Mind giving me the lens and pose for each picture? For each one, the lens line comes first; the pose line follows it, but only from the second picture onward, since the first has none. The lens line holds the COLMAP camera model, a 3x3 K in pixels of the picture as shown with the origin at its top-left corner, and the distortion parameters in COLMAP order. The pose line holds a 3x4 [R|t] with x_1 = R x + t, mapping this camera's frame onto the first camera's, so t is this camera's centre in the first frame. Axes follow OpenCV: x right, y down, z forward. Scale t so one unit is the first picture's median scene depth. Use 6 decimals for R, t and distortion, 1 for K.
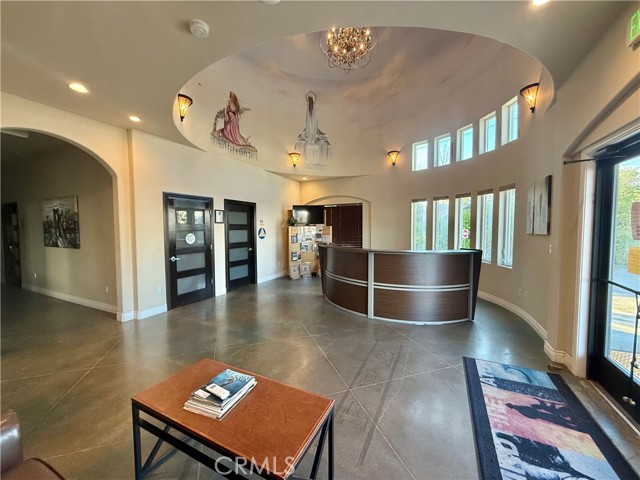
lens RADIAL K [[252.8, 0, 313.6], [0, 252.8, 242.1], [0, 0, 1]] dist [-0.001460, -0.000096]
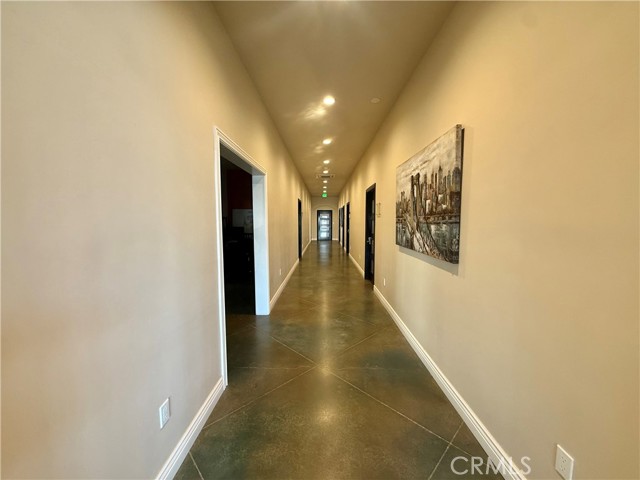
lens RADIAL K [[252.8, 0, 319.6], [0, 252.8, 241.1], [0, 0, 1]] dist [-0.001460, -0.000096]
pose [[0.423157, 0.079421, -0.902569, -0.639599], [-0.051446, 0.996650, 0.063580, -0.020823], [0.904595, 0.019529, 0.425825, 0.616910]]
